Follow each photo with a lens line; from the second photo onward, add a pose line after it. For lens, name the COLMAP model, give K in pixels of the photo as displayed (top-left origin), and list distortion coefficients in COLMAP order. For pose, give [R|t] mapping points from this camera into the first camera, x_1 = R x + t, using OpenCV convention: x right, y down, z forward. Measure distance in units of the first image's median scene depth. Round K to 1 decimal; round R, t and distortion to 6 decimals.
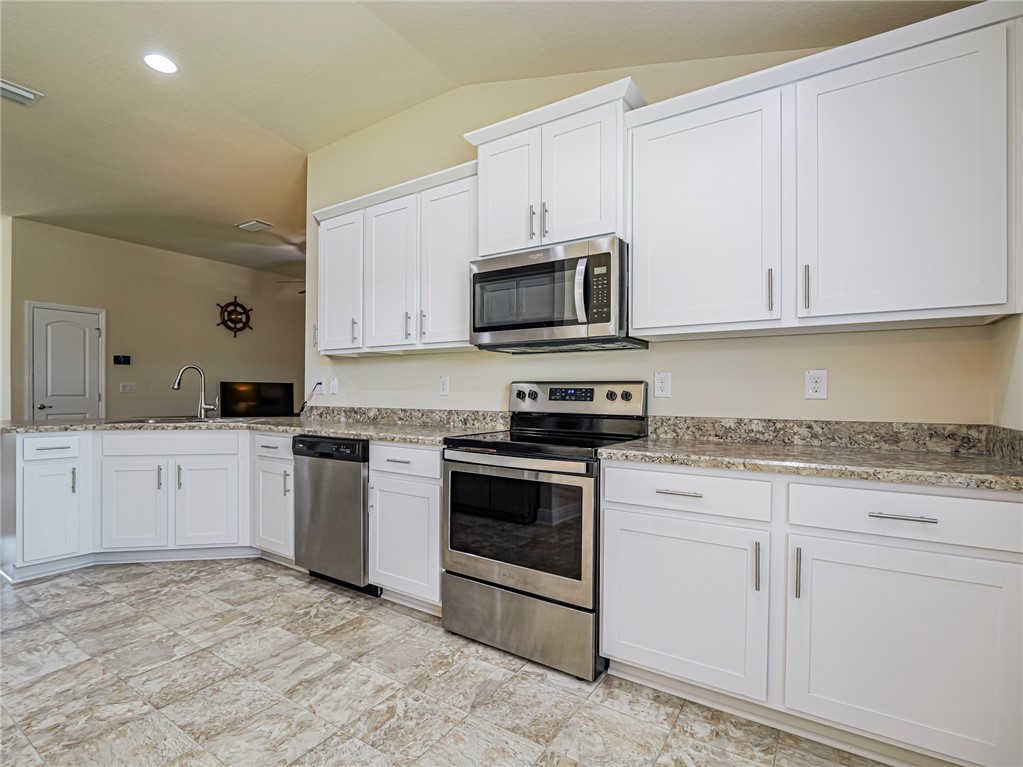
lens RADIAL K [[500.6, 0, 494.9], [0, 500.6, 387.5], [0, 0, 1]] dist [0.000673, -0.000195]
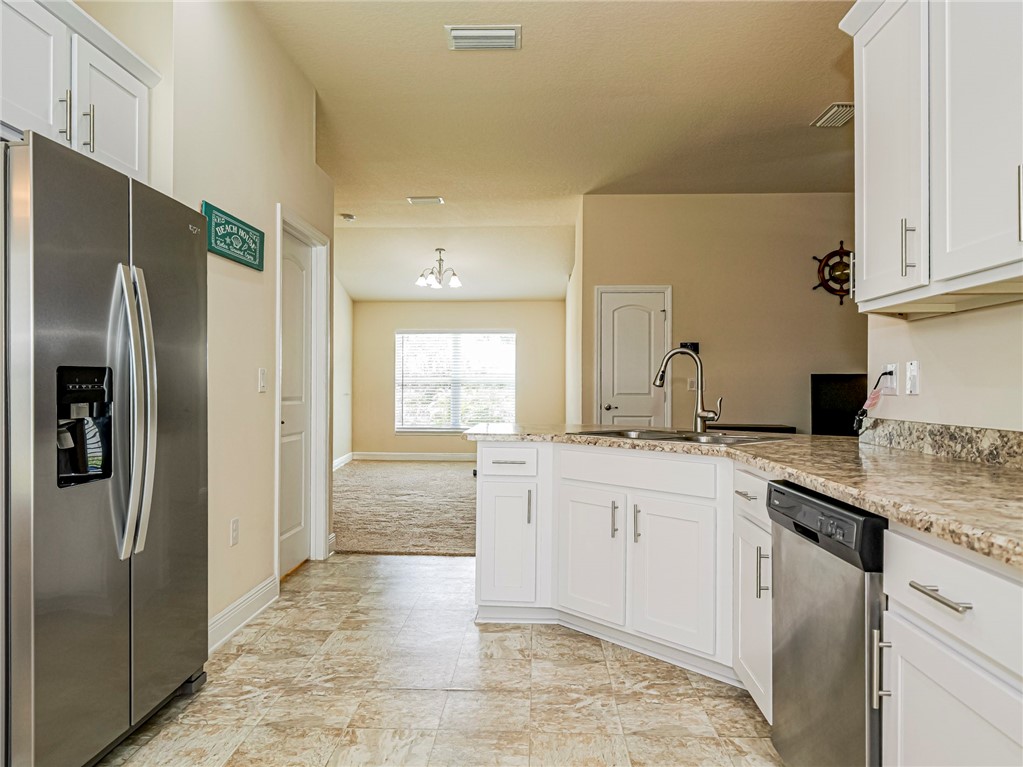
lens RADIAL K [[697.8, 0, 513.3], [0, 697.8, 378.7], [0, 0, 1]] dist [-0.000747, -0.000725]
pose [[0.523667, -0.013729, -0.851812, 0.047111], [0.008598, 0.999904, -0.010830, 0.001829], [0.851879, -0.001653, 0.523735, 0.383243]]
